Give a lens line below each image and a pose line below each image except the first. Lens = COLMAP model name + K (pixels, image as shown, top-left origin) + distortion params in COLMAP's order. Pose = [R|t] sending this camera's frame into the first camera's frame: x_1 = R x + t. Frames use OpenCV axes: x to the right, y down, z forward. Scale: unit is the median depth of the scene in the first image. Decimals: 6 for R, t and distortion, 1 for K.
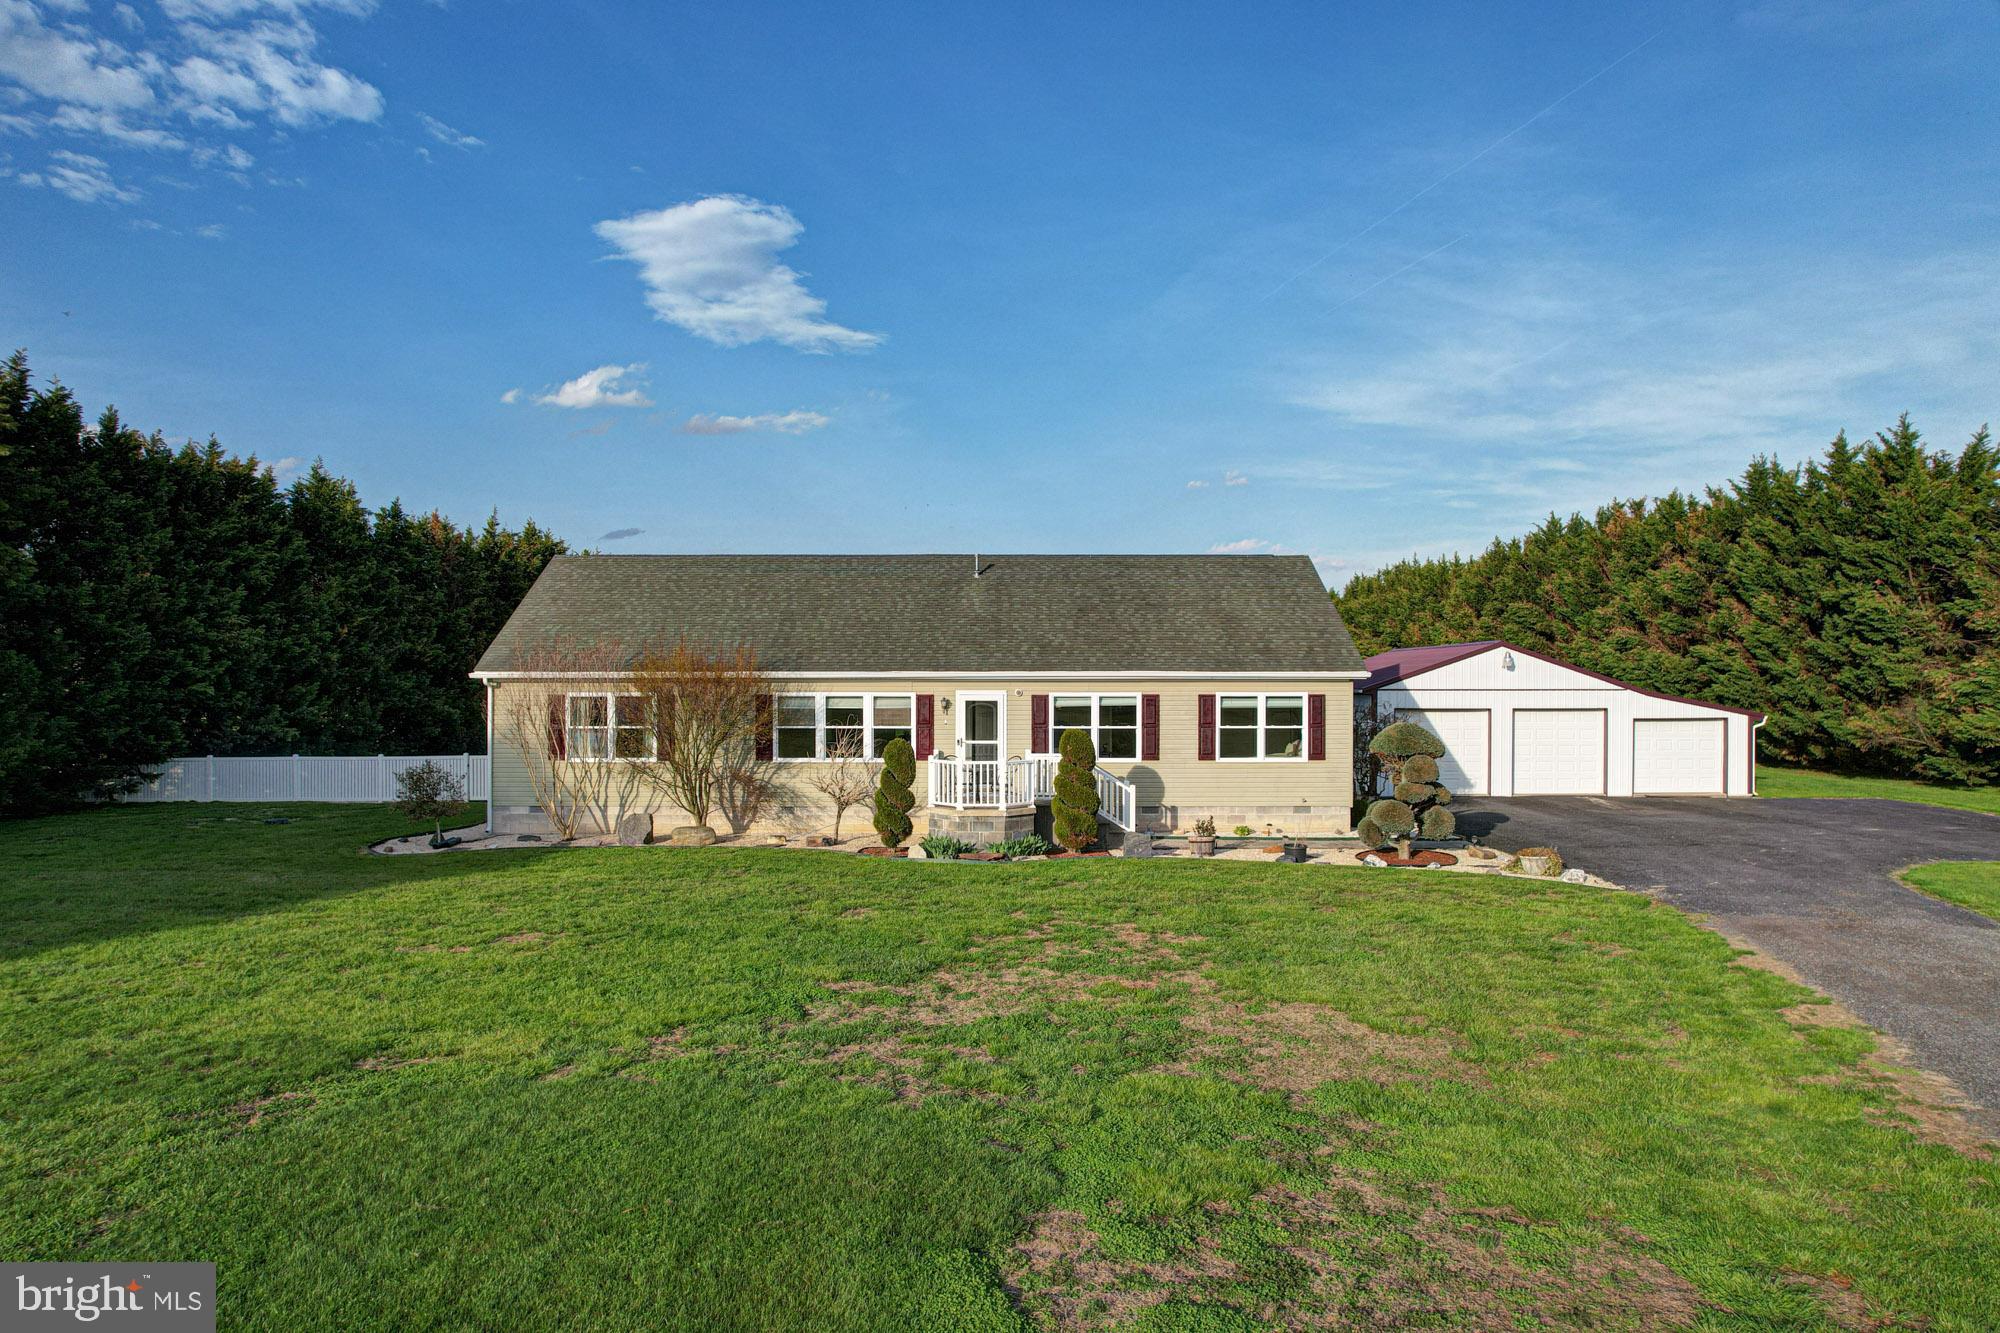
lens RADIAL K [[1282.1, 0, 993.6], [0, 1282.1, 681.1], [0, 0, 1]] dist [-0.076906, 0.068738]
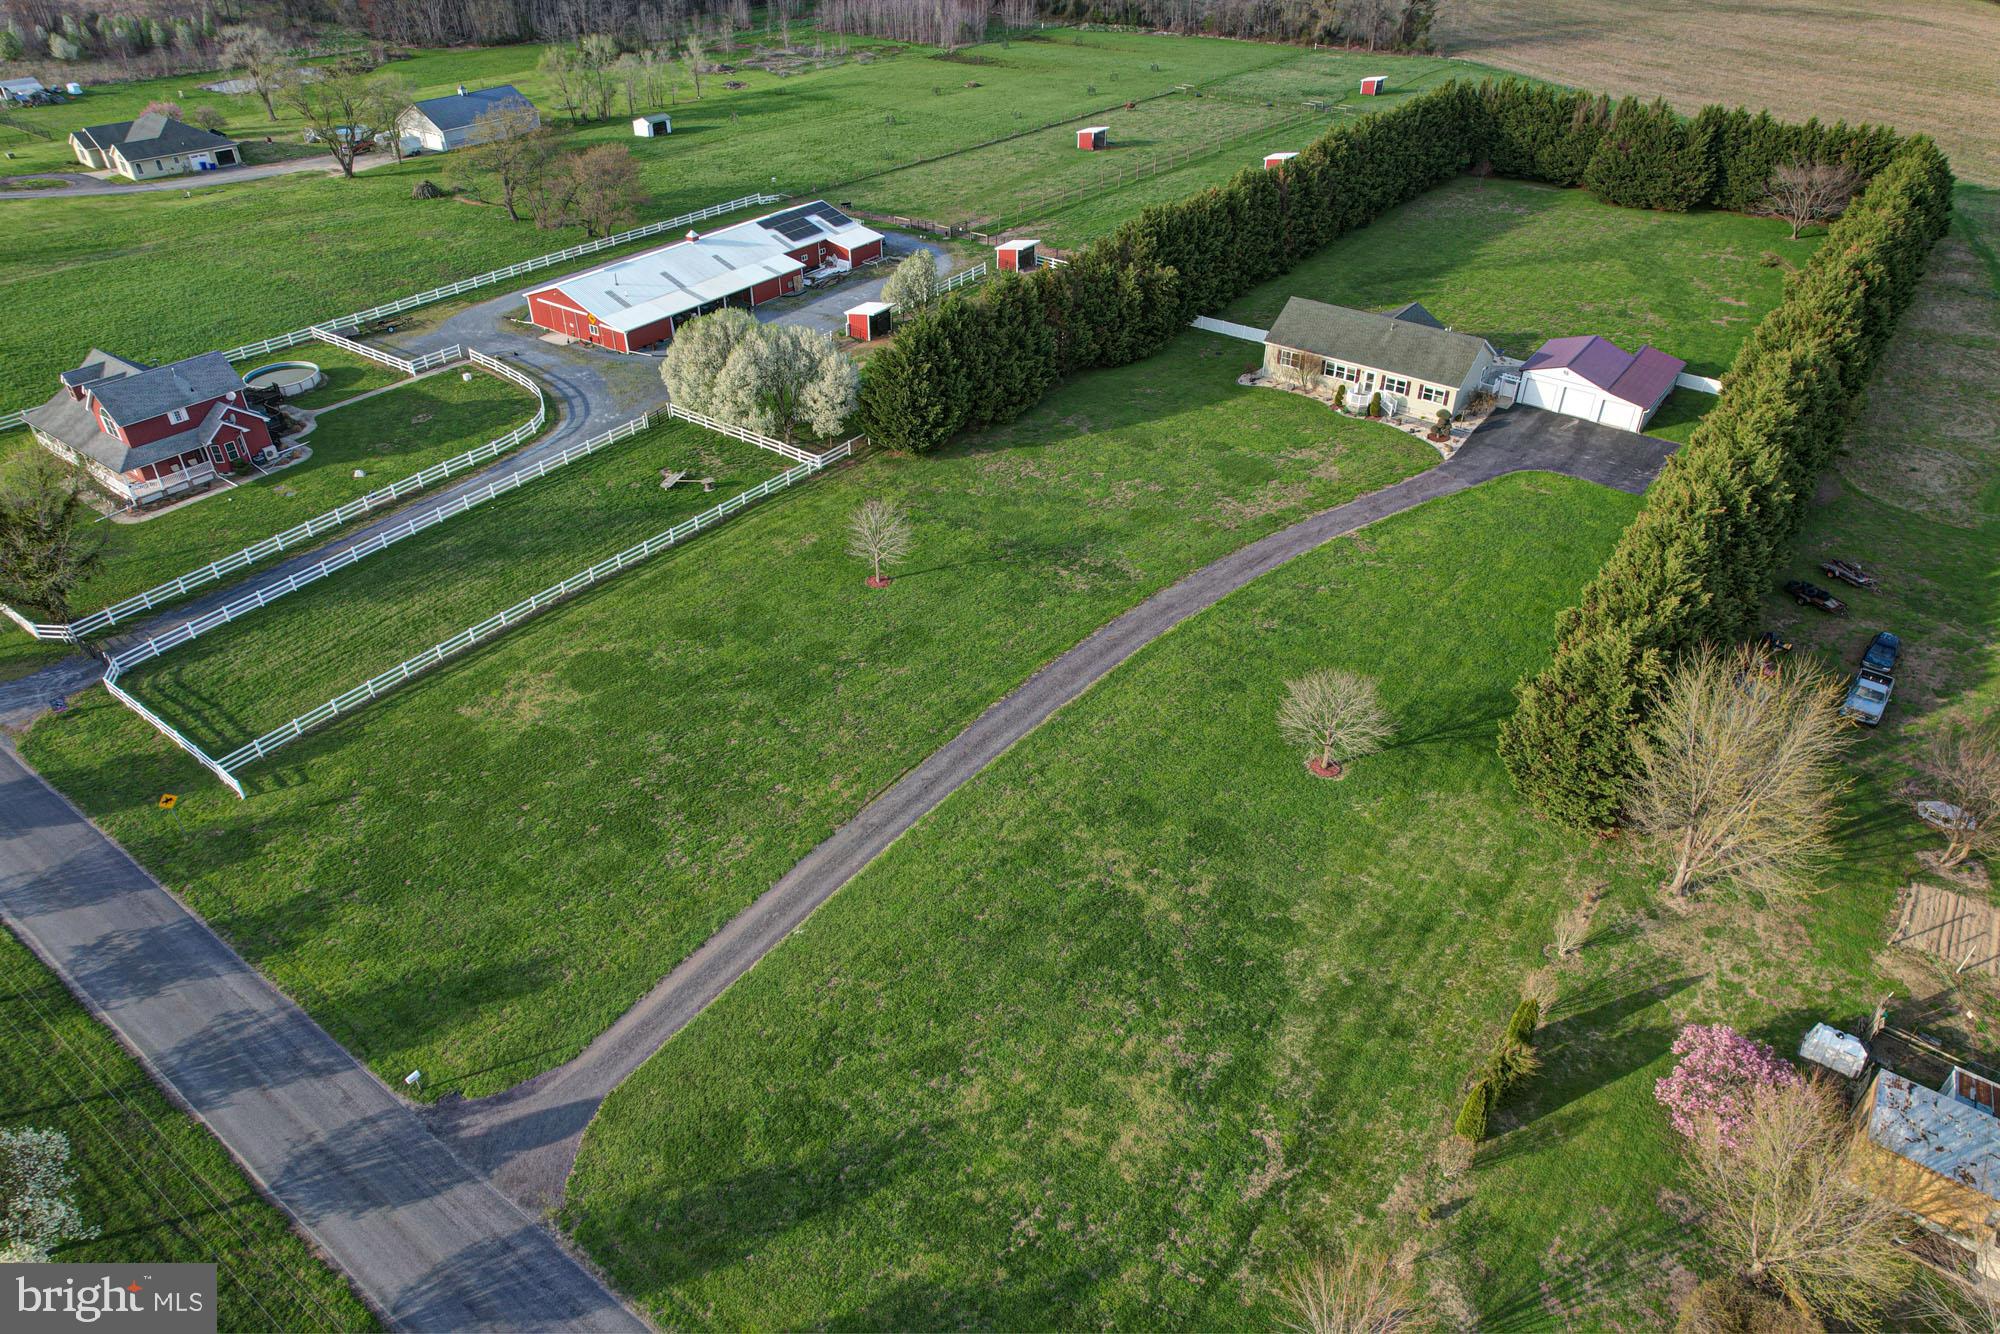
lens RADIAL K [[1282.1, 0, 993.6], [0, 1282.1, 681.6], [0, 0, 1]] dist [-0.076906, 0.068738]
pose [[0.799640, 0.346947, -0.490106, 1.413205], [0.002415, 0.814327, 0.580402, -1.604364], [0.600475, -0.465296, 0.650330, -2.981107]]
